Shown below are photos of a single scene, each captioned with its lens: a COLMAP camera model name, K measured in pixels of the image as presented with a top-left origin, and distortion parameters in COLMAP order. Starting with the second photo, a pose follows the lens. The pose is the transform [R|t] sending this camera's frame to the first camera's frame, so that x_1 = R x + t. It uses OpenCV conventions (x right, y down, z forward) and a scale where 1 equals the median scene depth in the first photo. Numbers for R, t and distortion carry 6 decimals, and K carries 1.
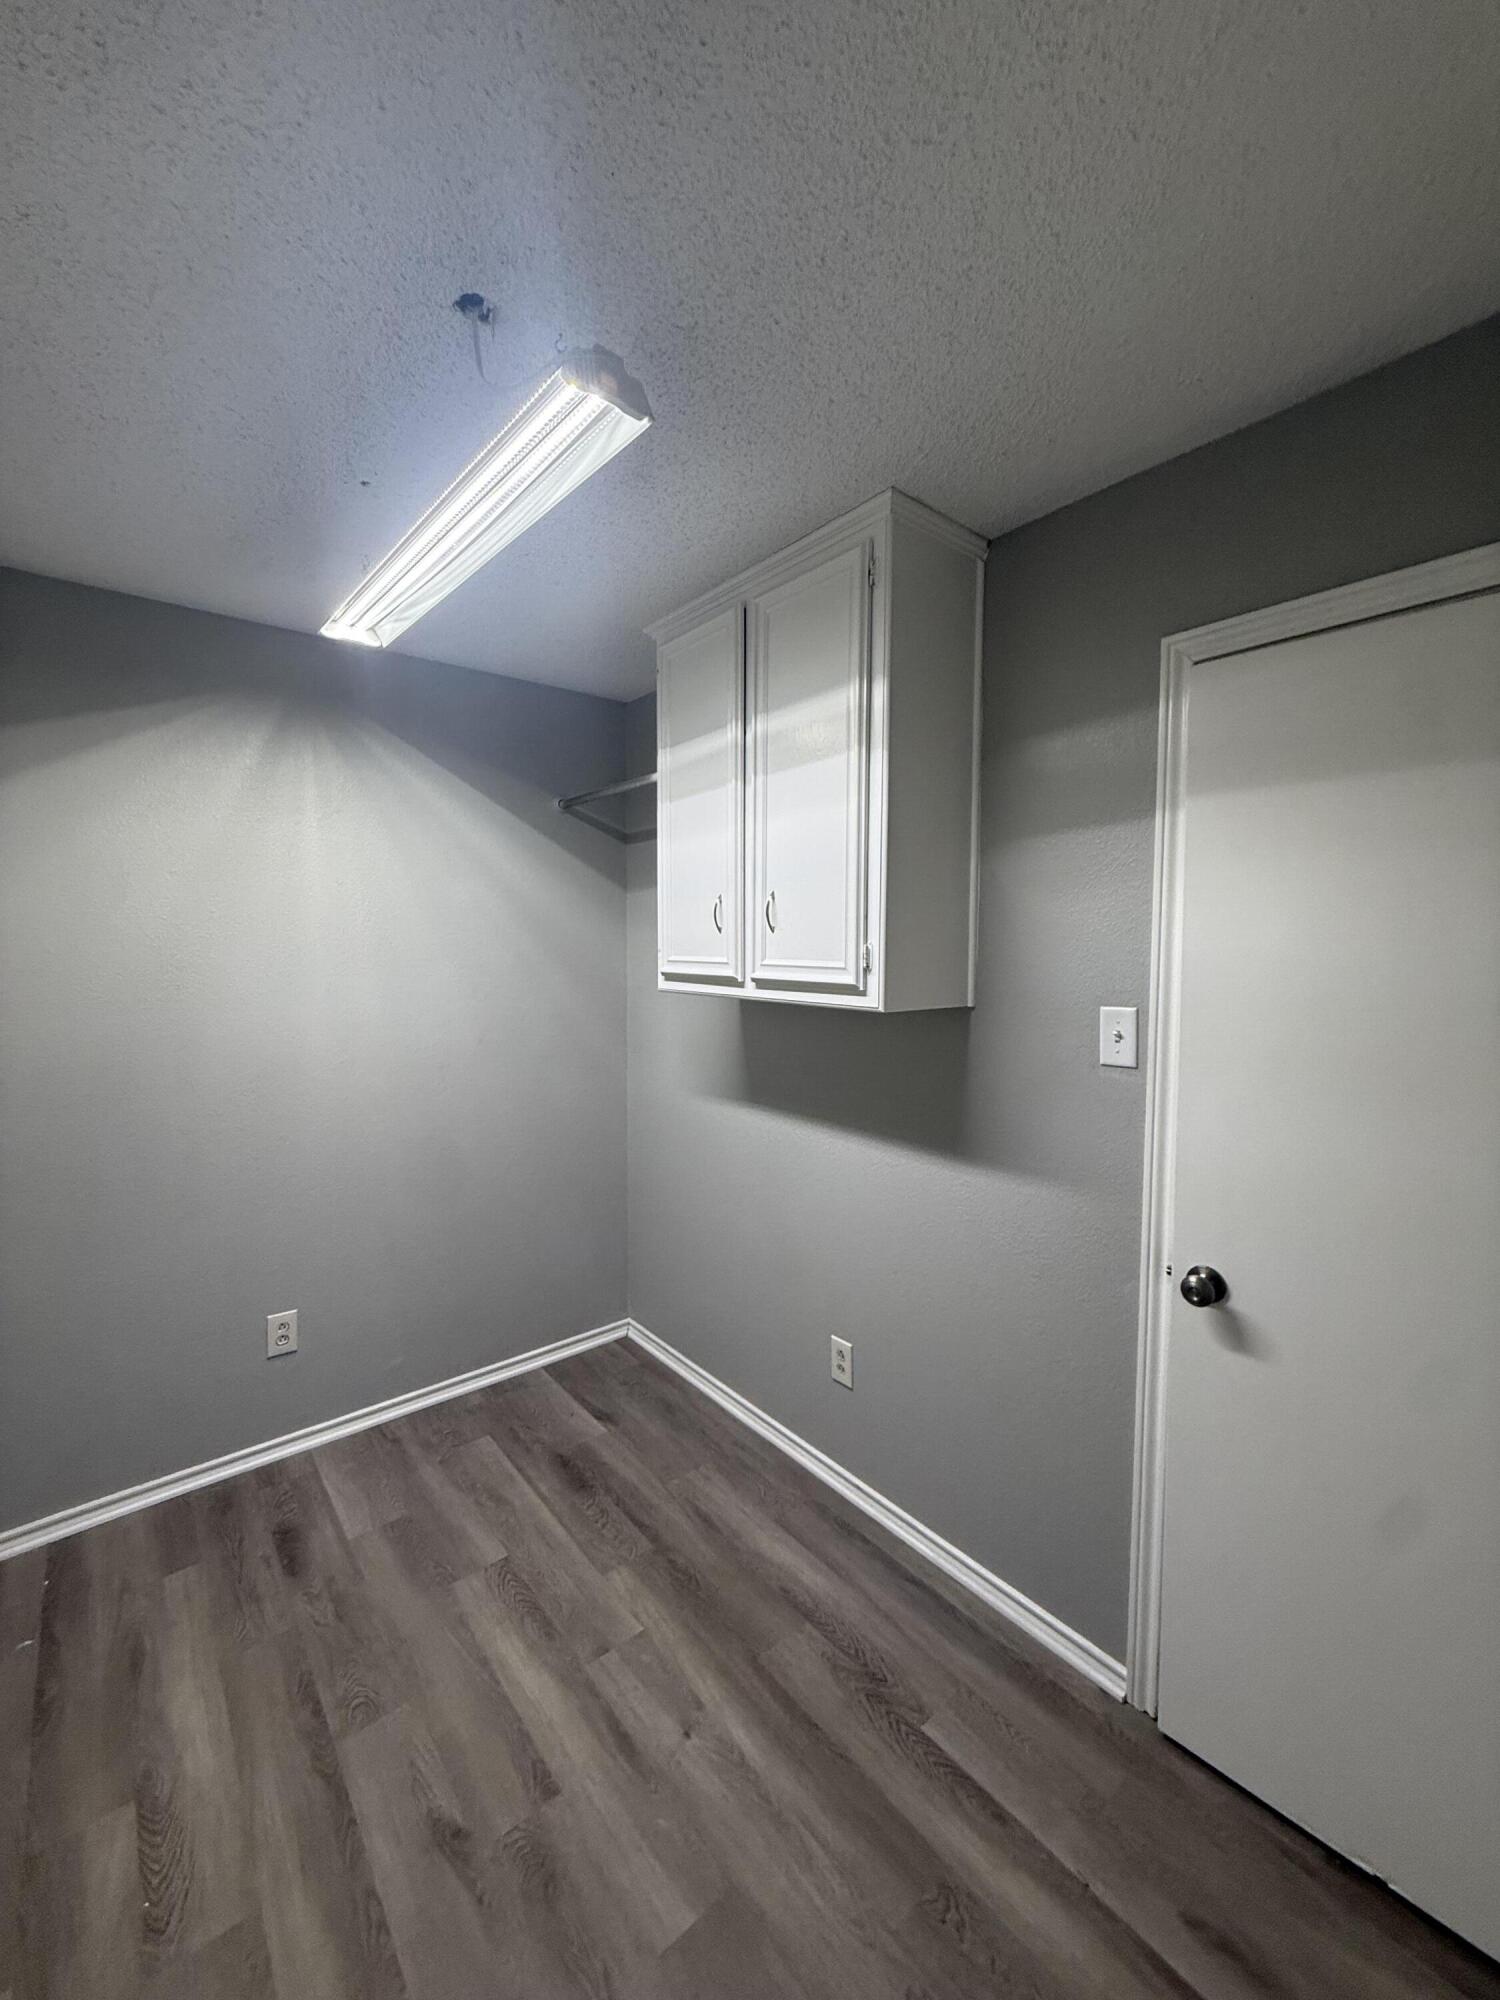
lens RADIAL K [[803.7, 0, 751.6], [0, 803.7, 1002.9], [0, 0, 1]] dist [0.001412, 0.000571]
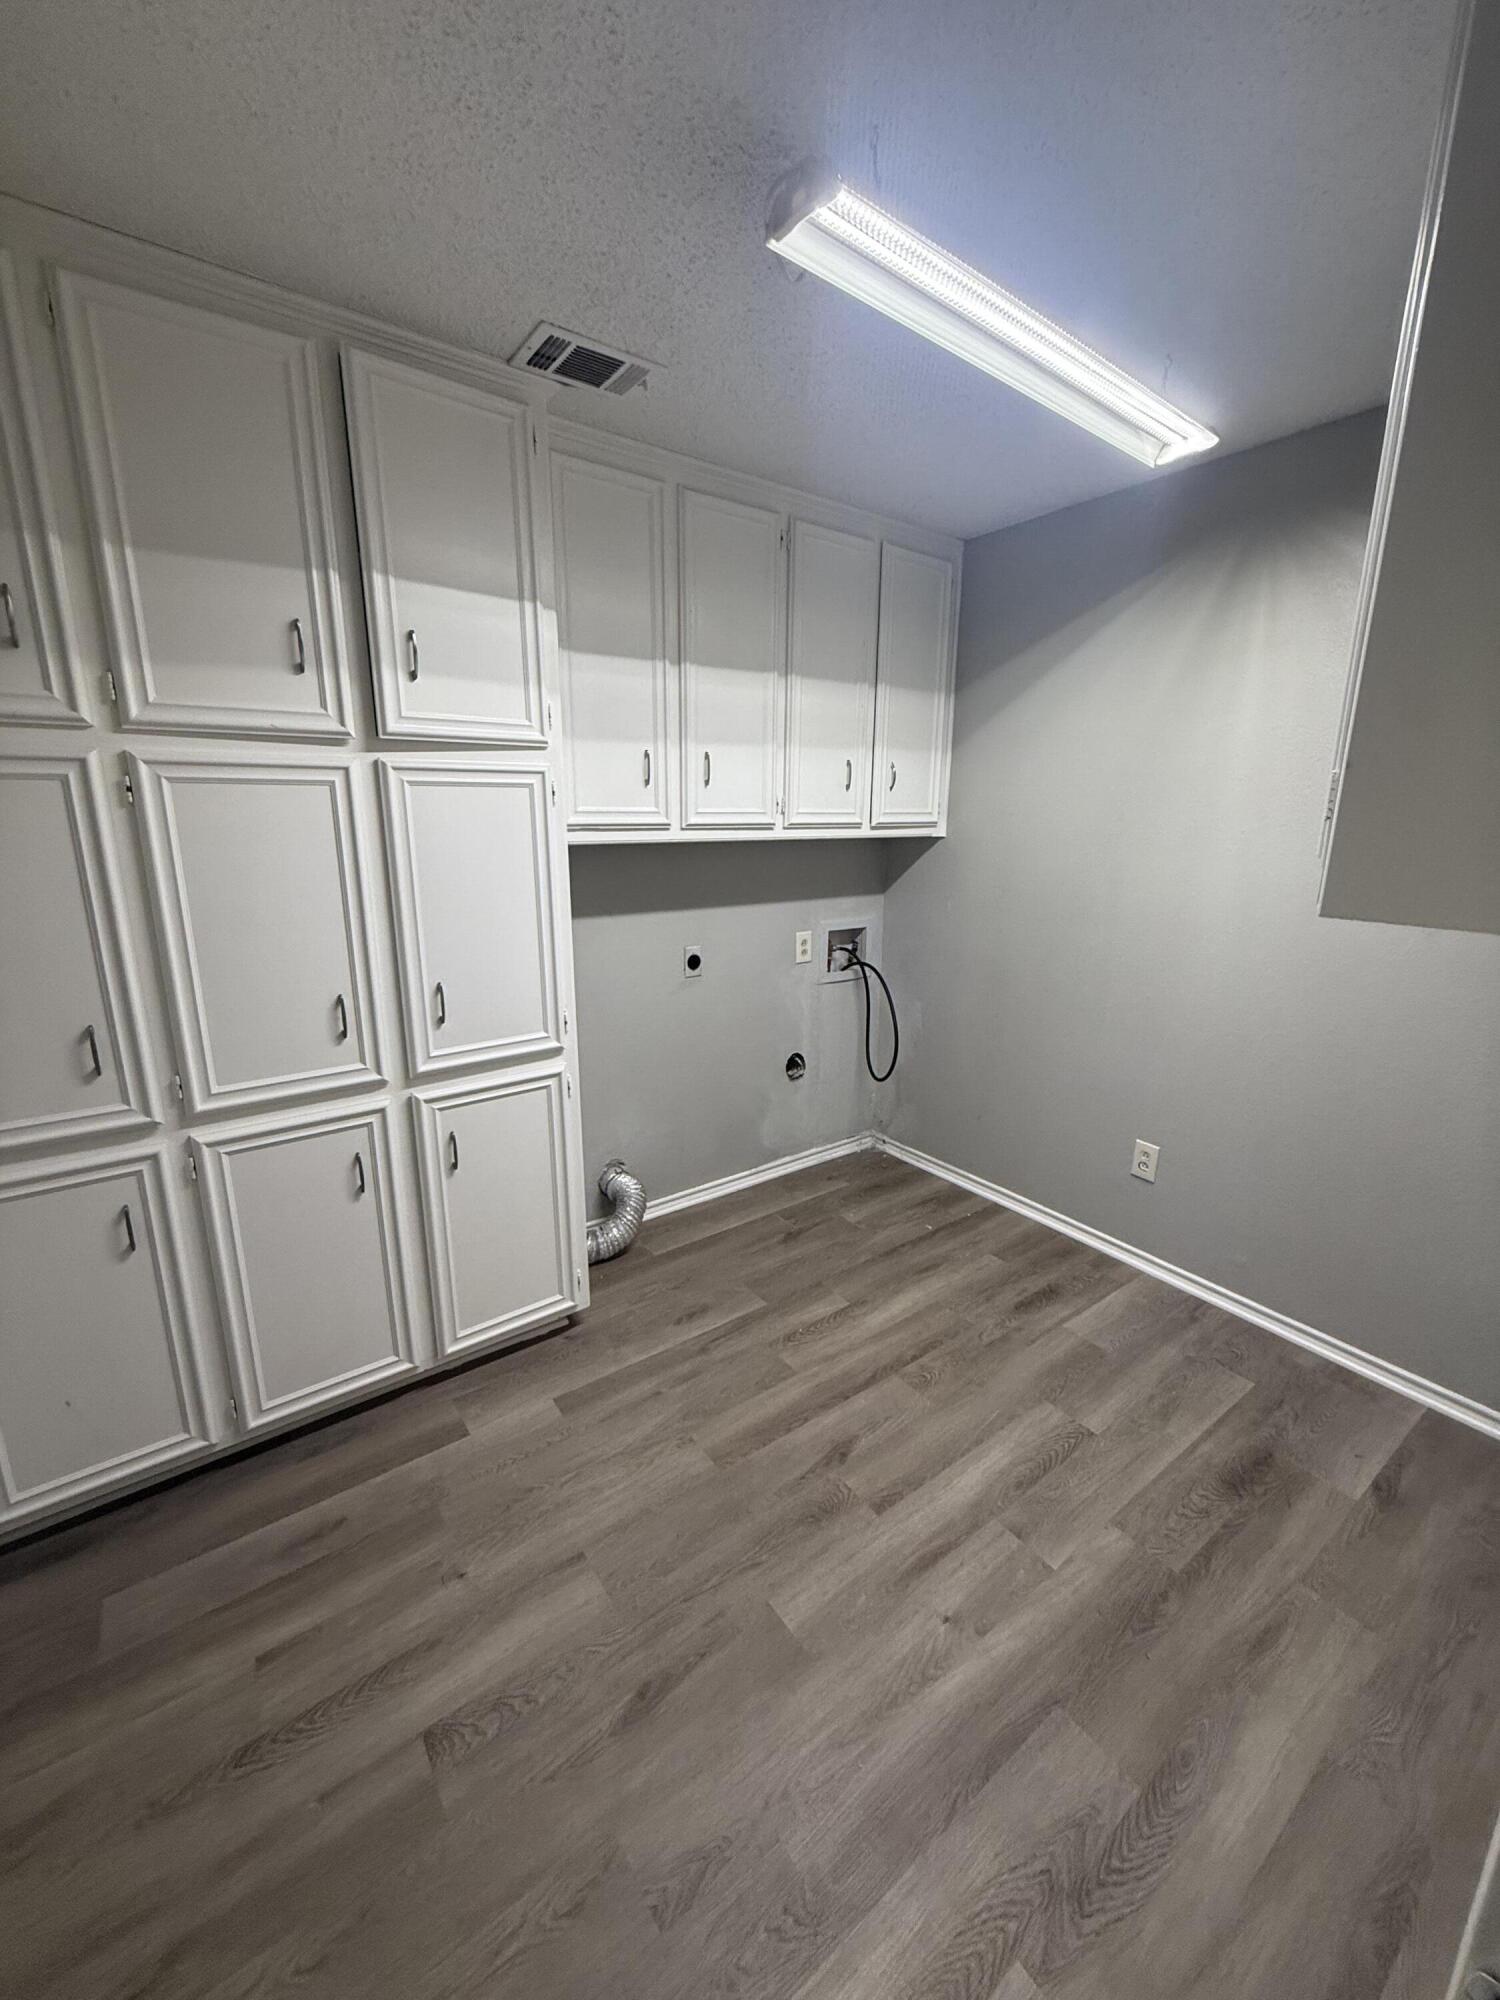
lens RADIAL K [[803.7, 0, 760.0], [0, 803.7, 997.2], [0, 0, 1]] dist [0.001412, 0.000571]
pose [[-0.059922, 0.224468, -0.972637, 0.648543], [-0.081019, 0.970080, 0.228869, -0.026276], [0.994910, 0.092517, -0.039942, 0.677022]]
